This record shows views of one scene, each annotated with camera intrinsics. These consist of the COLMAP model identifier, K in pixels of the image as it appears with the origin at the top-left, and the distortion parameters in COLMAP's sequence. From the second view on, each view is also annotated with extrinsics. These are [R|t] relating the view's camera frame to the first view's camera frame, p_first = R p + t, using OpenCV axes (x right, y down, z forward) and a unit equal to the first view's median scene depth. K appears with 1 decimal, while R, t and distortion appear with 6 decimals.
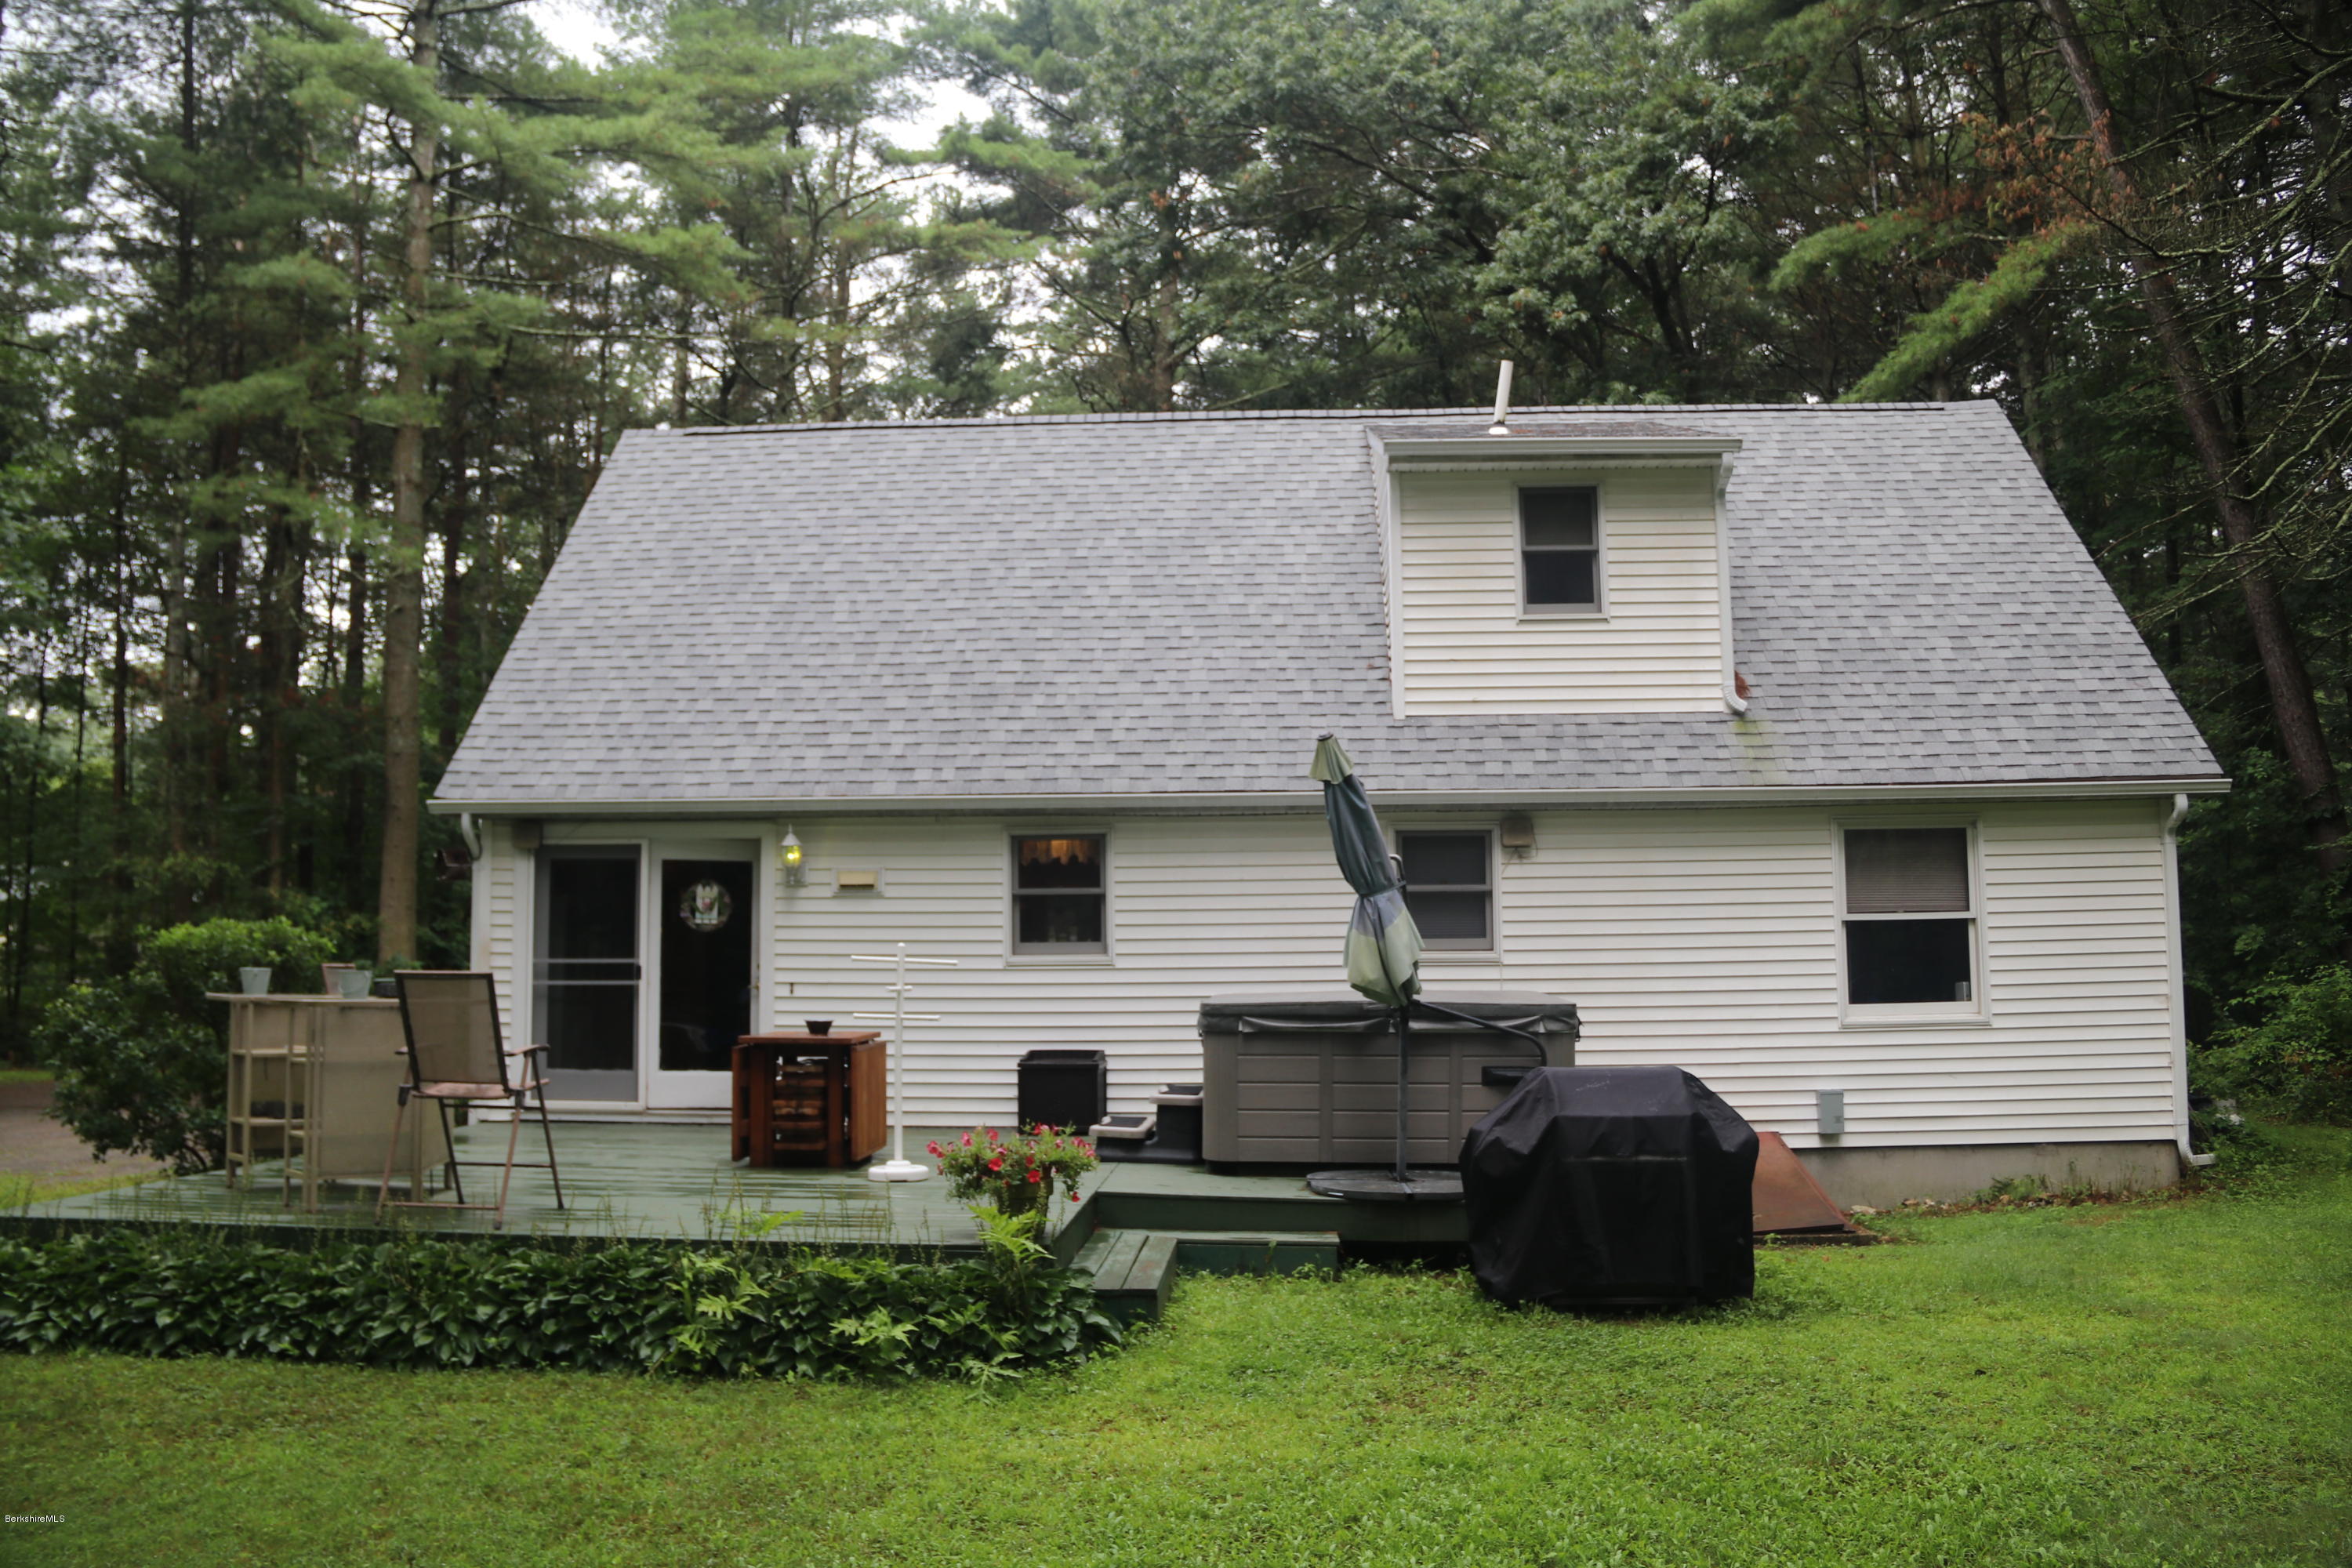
lens RADIAL K [[1941.5, 0, 1176.0], [0, 1941.5, 784.0], [0, 0, 1]] dist [-0.147707, 0.122521]
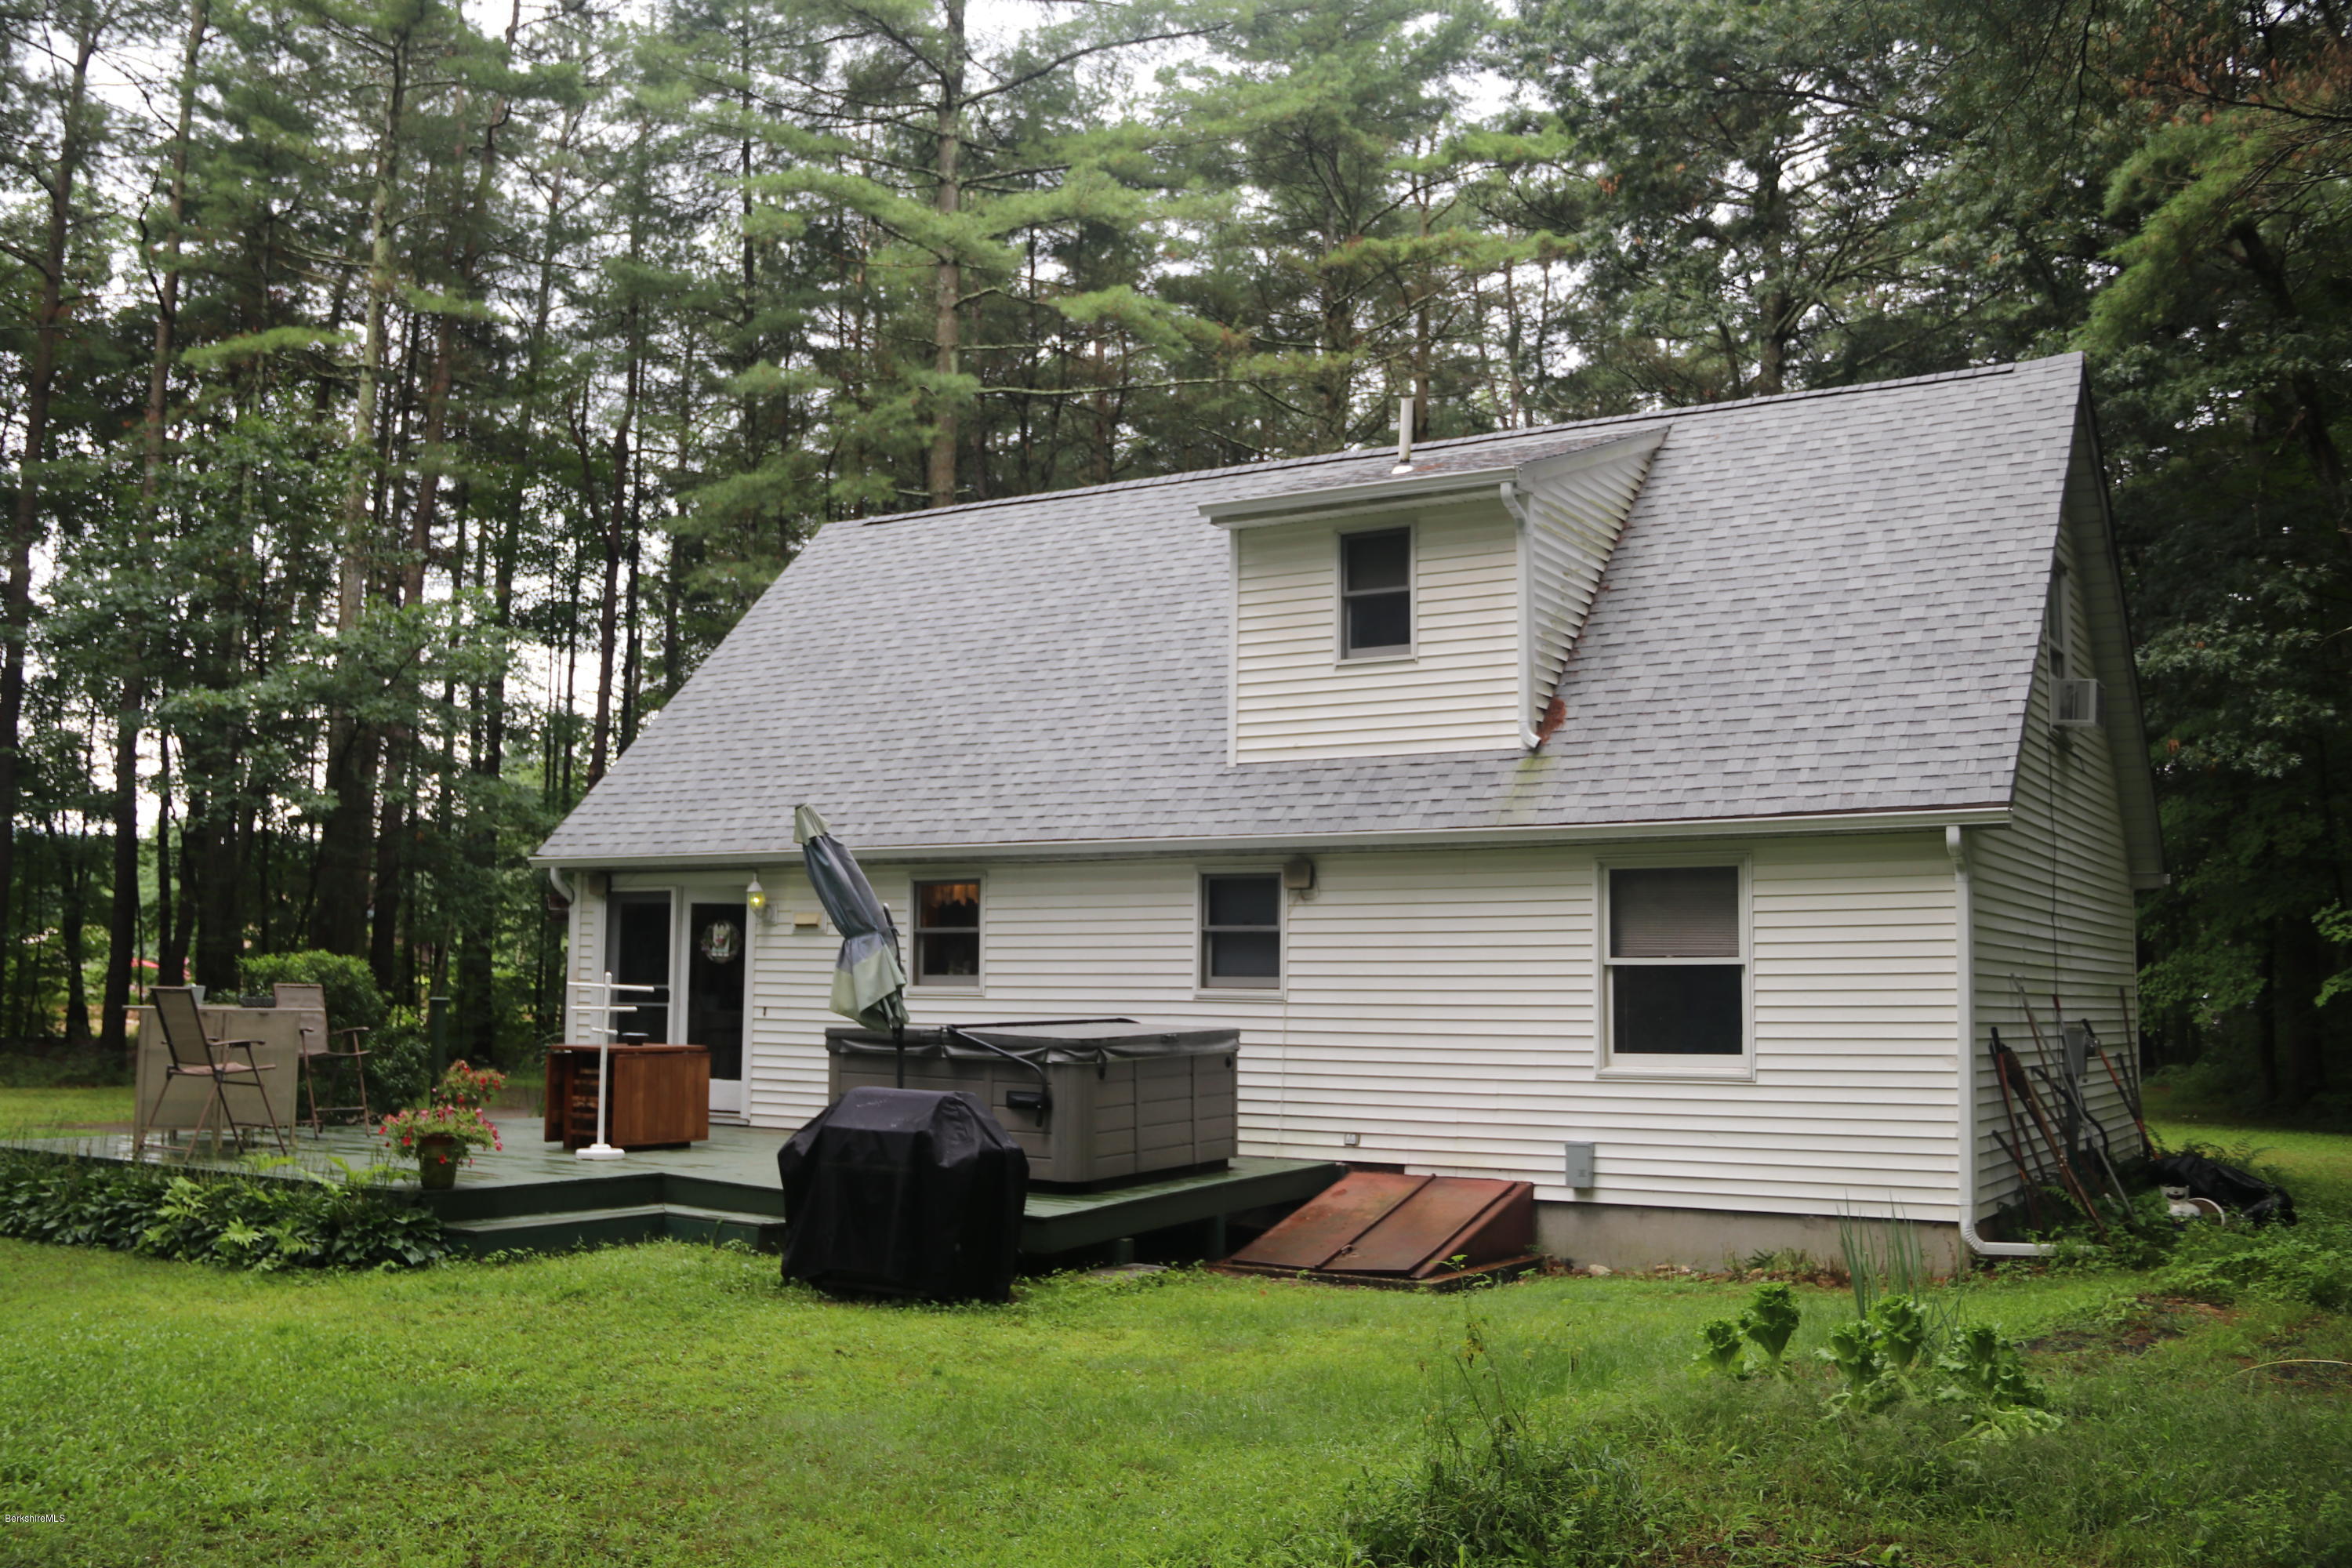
lens RADIAL K [[2154.4, 0, 1175.7], [0, 2154.4, 815.2], [0, 0, 1]] dist [-0.068832, -0.001330]
pose [[0.877975, -0.022516, -0.478177, 0.665326], [0.026350, 0.999652, 0.001308, -0.010143], [0.477982, -0.013749, 0.878262, -0.041412]]
